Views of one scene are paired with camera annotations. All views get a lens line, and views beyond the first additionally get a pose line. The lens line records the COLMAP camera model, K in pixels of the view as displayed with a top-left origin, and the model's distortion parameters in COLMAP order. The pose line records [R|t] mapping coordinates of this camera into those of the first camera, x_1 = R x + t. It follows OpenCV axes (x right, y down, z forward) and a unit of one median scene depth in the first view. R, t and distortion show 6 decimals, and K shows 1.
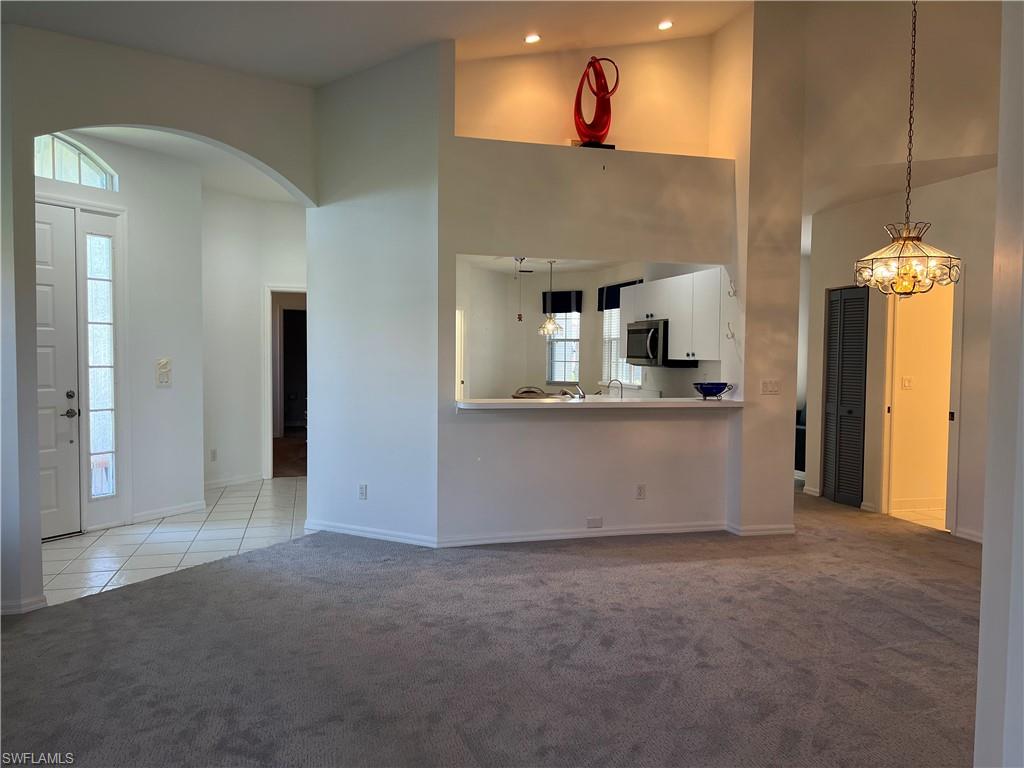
lens RADIAL K [[770.1, 0, 512.0], [0, 770.1, 384.0], [0, 0, 1]] dist [0.038354, 0.001368]
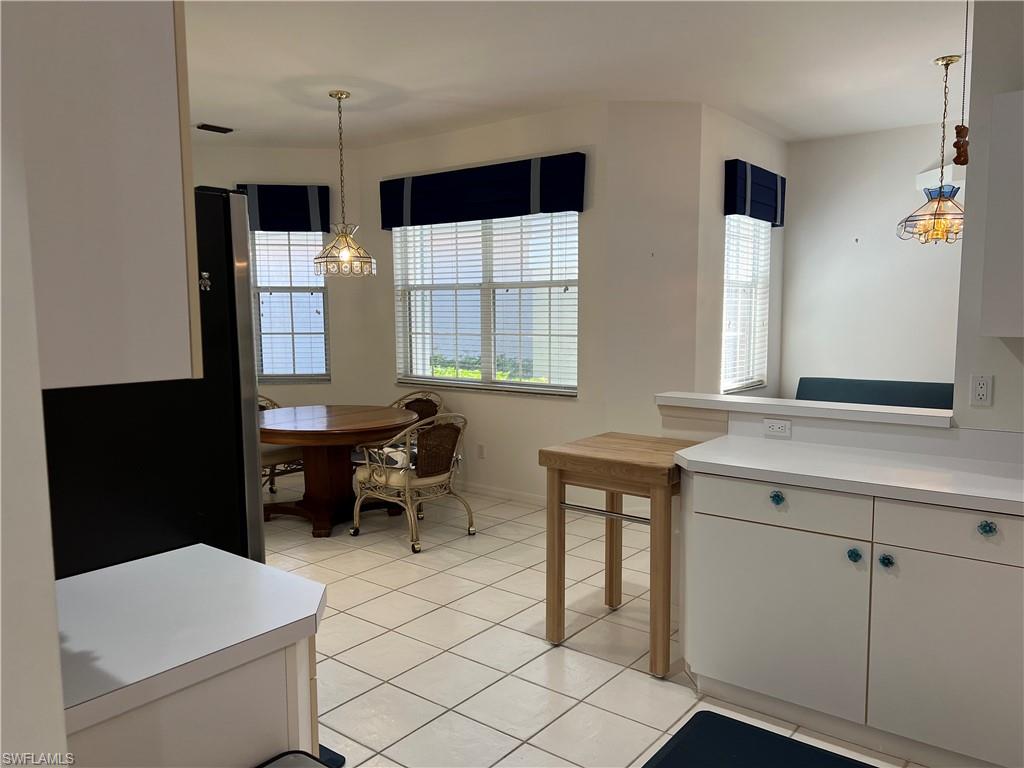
lens RADIAL K [[770.1, 0, 512.0], [0, 770.1, 384.0], [0, 0, 1]] dist [0.038354, 0.001368]
pose [[0.799494, -0.070582, 0.596513, -0.263690], [0.036154, 0.996926, 0.069504, -0.060790], [-0.599585, -0.034002, 0.799588, 1.212810]]
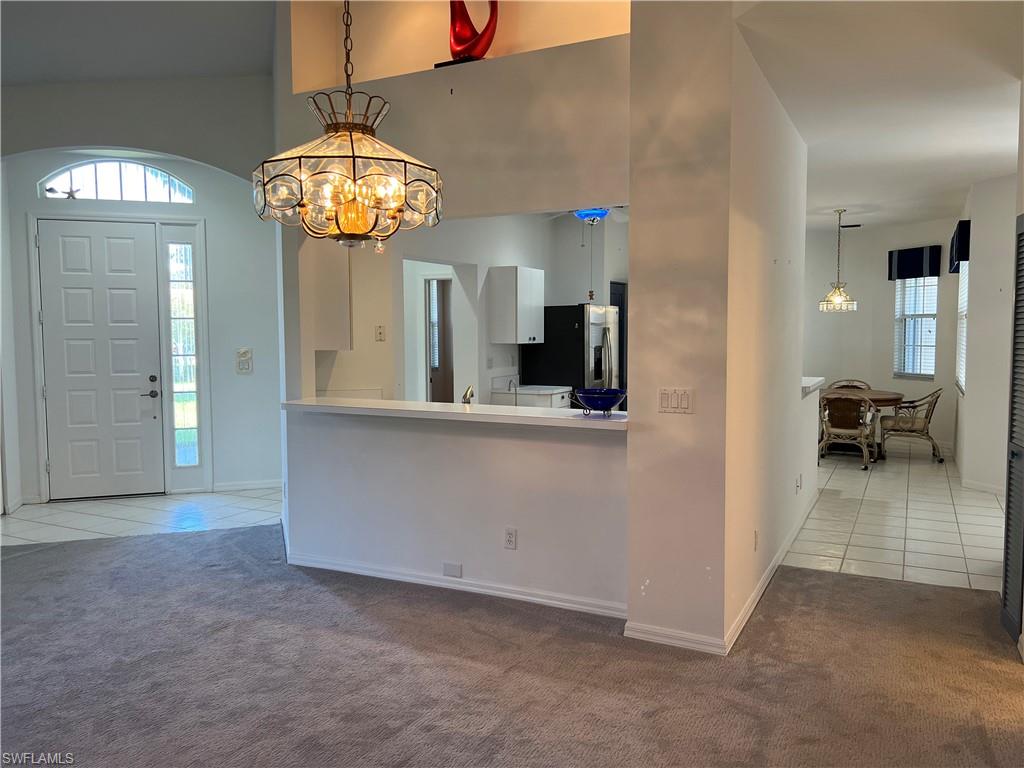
lens RADIAL K [[774.3, 0, 509.4], [0, 774.3, 376.5], [0, 0, 1]] dist [0.029928, -0.003763]
pose [[0.738180, 0.028325, -0.674009, 0.641116], [-0.016581, 0.999578, 0.023847, -0.026983], [0.674400, -0.006428, 0.738338, 0.472610]]
